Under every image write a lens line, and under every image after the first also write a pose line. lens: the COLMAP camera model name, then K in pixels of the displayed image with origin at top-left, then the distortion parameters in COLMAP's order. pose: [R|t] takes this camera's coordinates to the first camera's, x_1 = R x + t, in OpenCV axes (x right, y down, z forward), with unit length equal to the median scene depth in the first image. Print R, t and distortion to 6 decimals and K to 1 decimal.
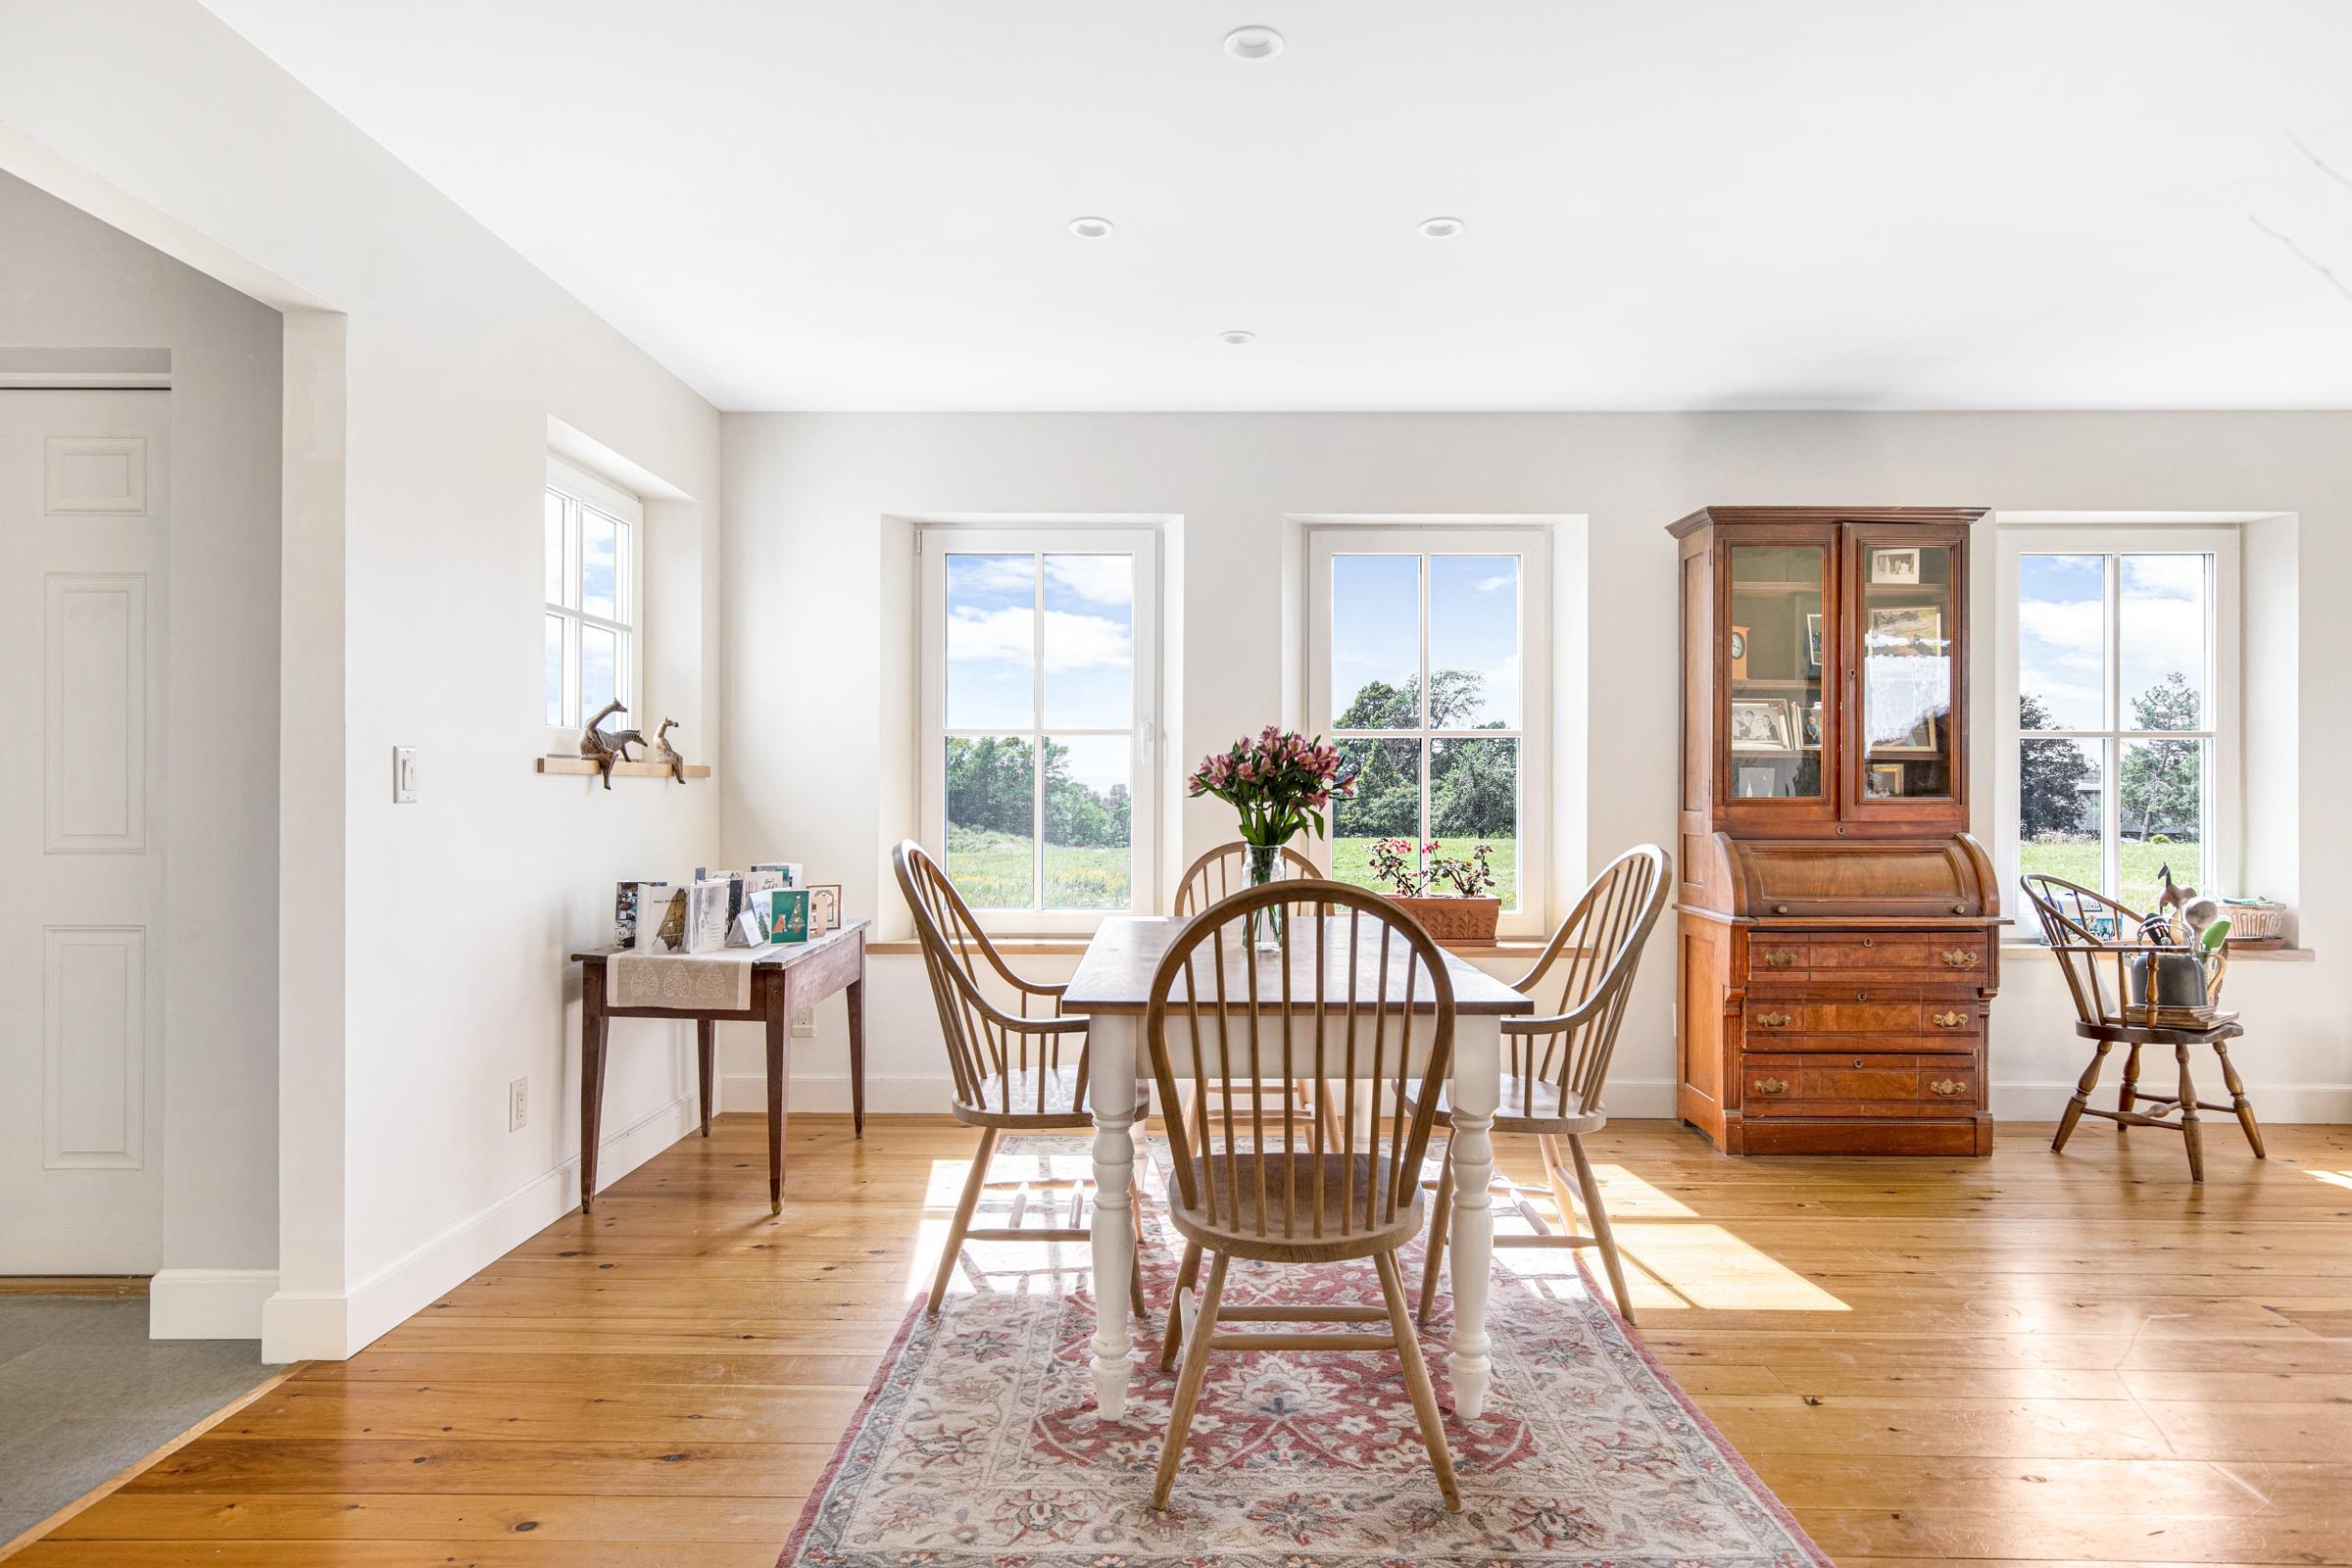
lens RADIAL K [[1307.7, 0, 1210.4], [0, 1307.7, 801.3], [0, 0, 1]] dist [0.004327, 0.002512]
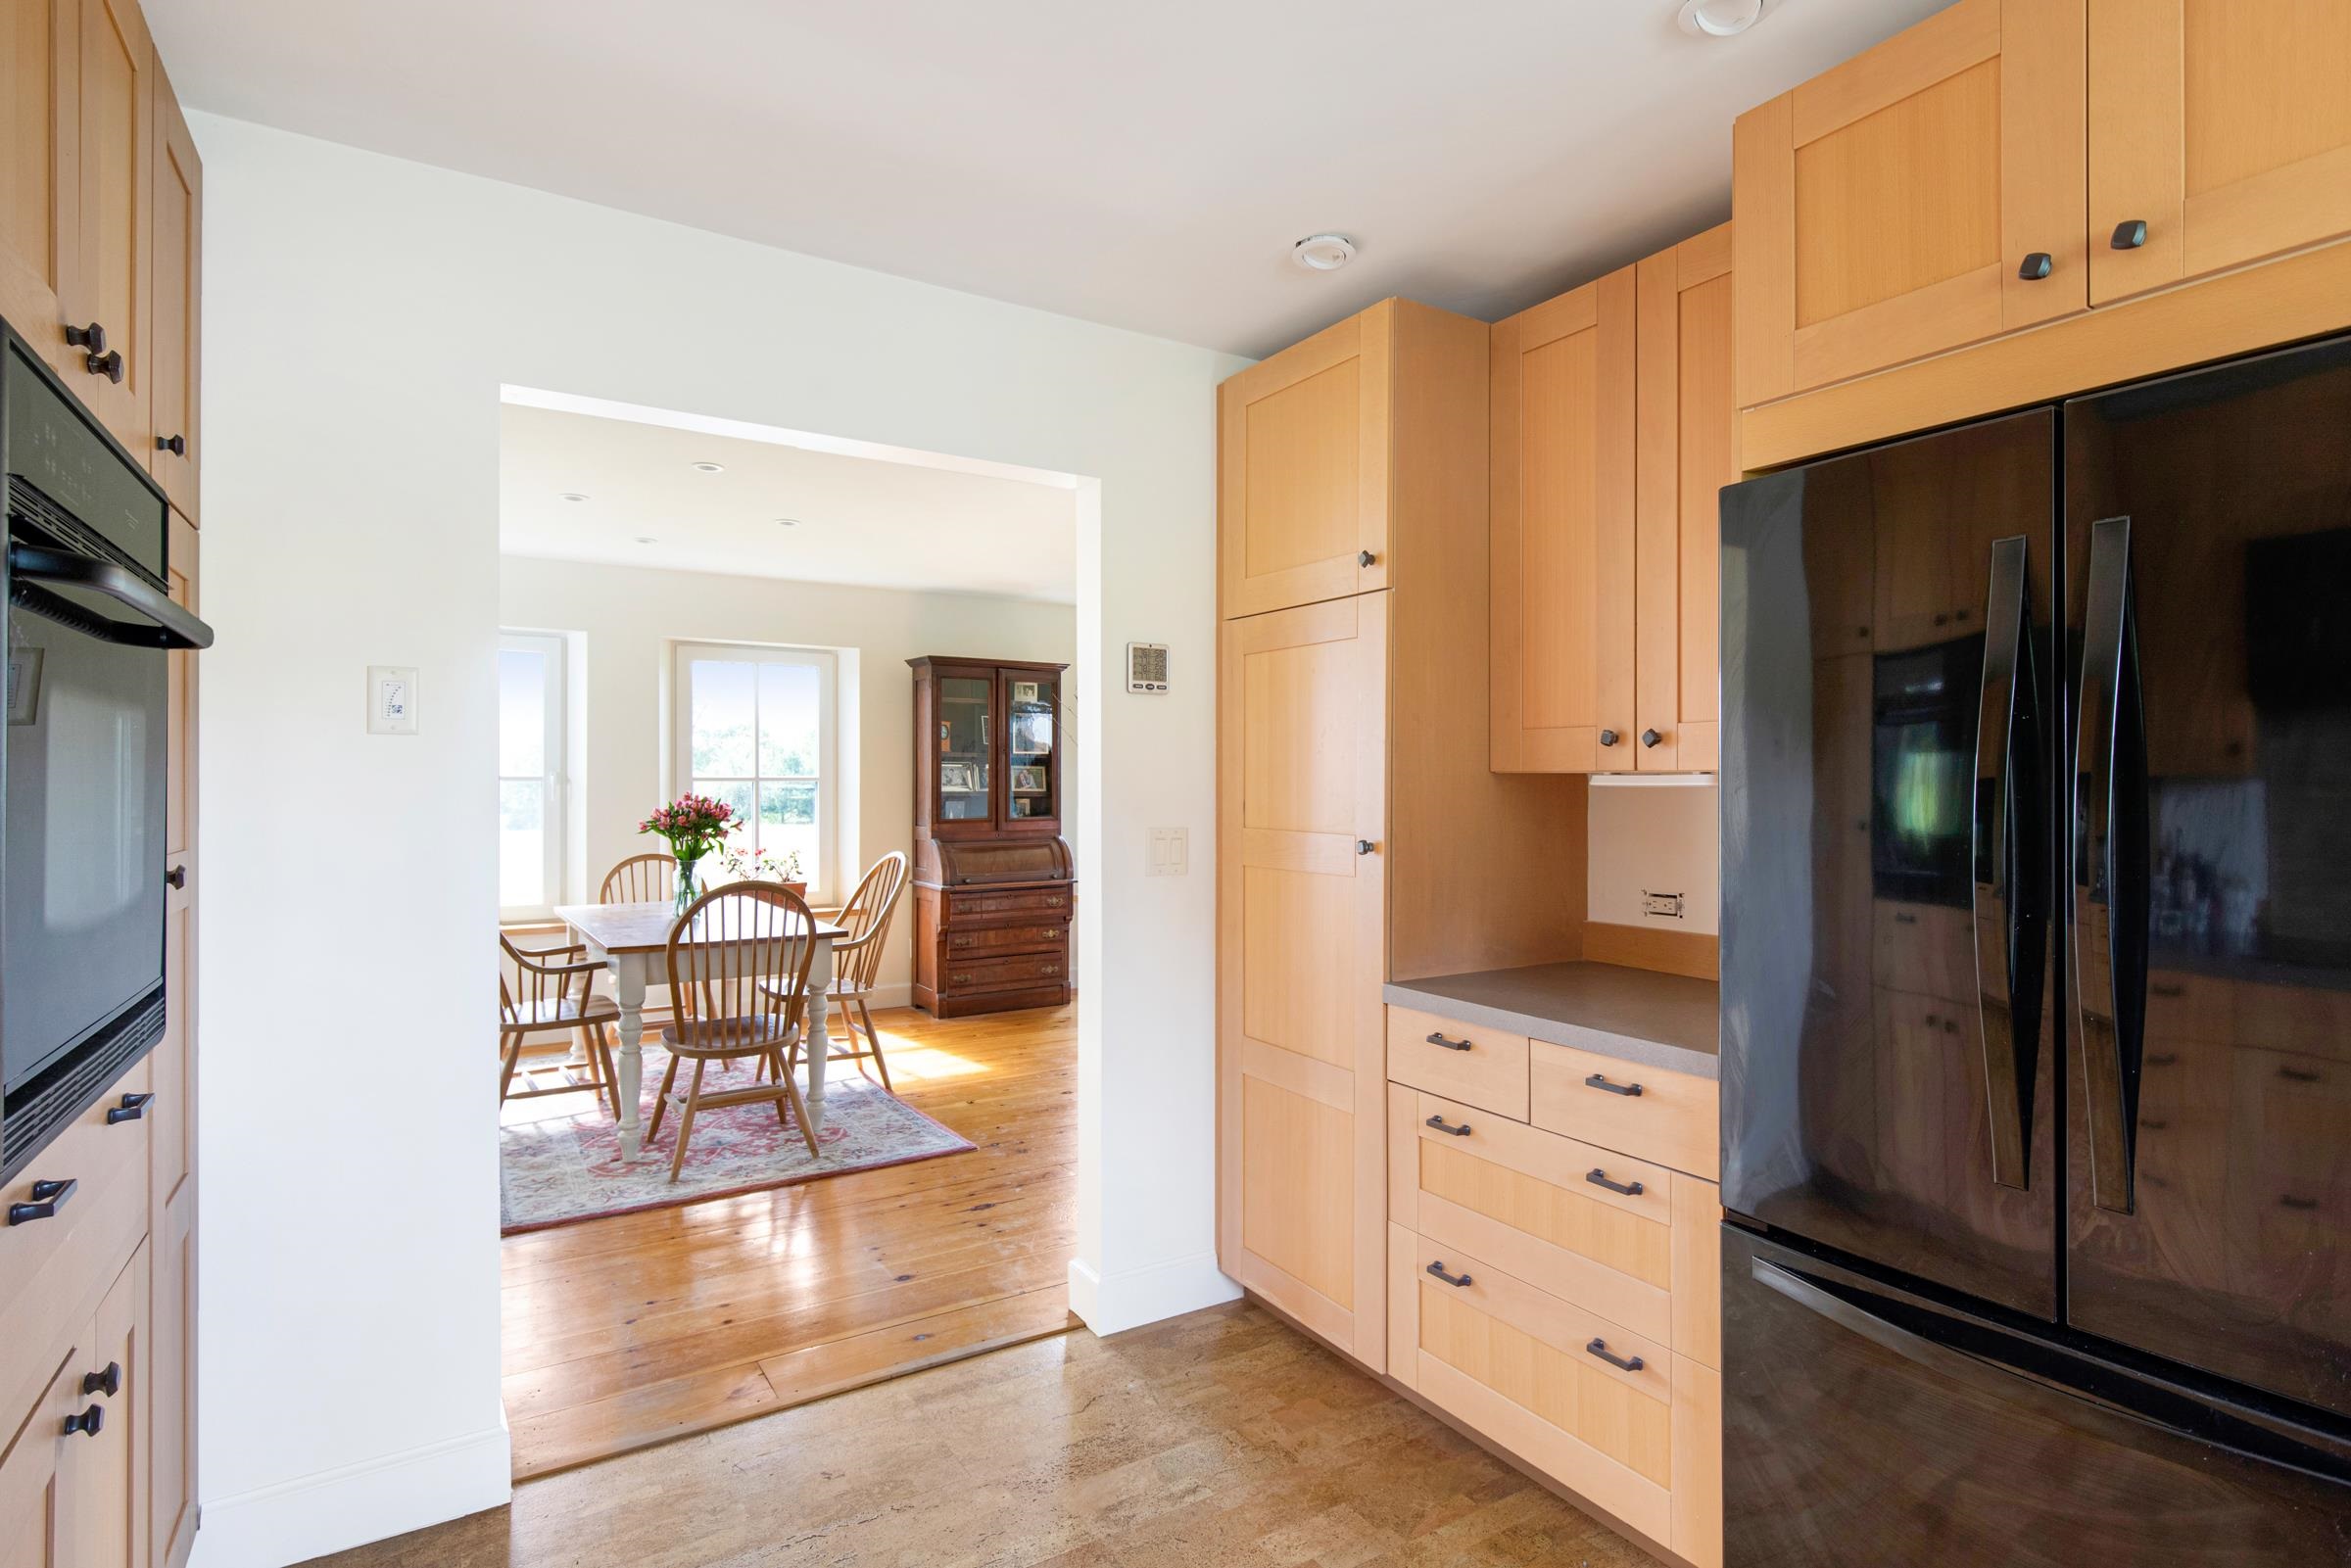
lens RADIAL K [[1147.7, 0, 1192.6], [0, 1147.7, 782.7], [0, 0, 1]] dist [-0.001970, 0.000174]
pose [[0.835290, -0.001579, 0.549807, -0.182053], [0.004520, 0.999982, -0.003995, -0.046621], [-0.549791, 0.005822, 0.835282, -0.513129]]
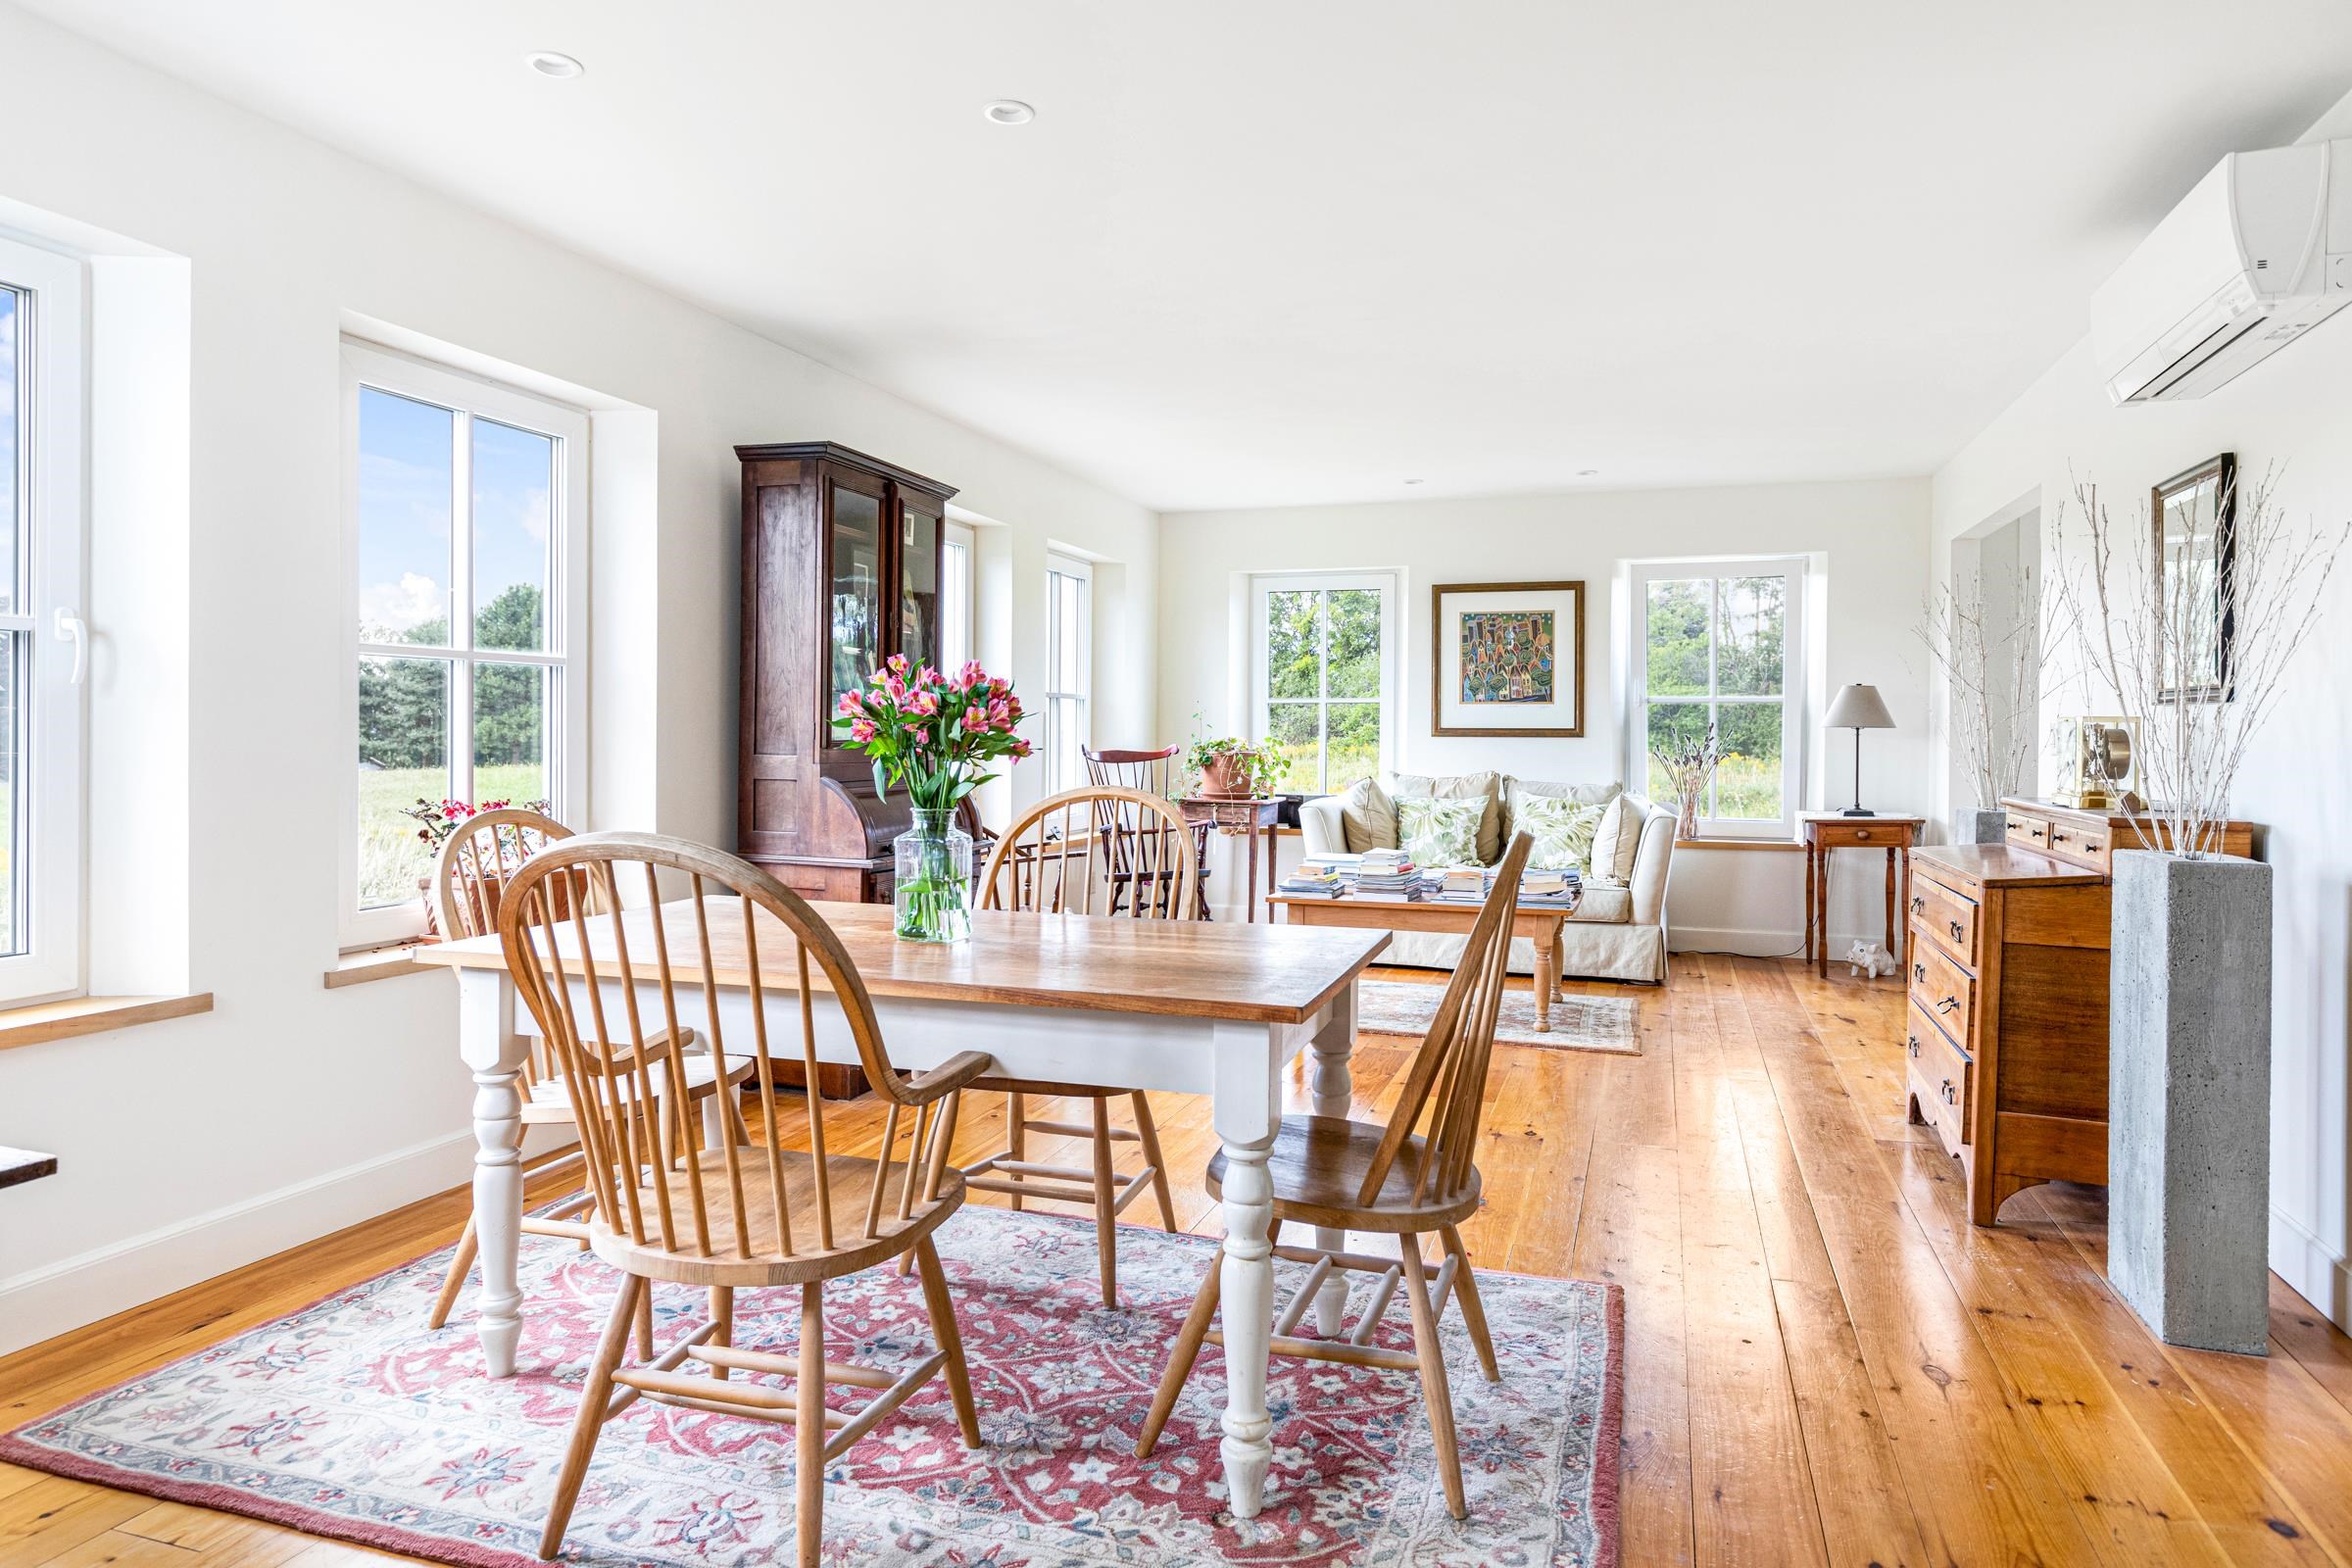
lens RADIAL K [[1351.0, 0, 1168.6], [0, 1351.0, 760.3], [0, 0, 1]] dist [-0.023594, -0.000387]
pose [[0.342144, -0.009729, 0.939597, -0.494899], [0.000916, 0.999949, 0.010020, 0.003486], [-0.939647, -0.002568, 0.342135, 0.445649]]
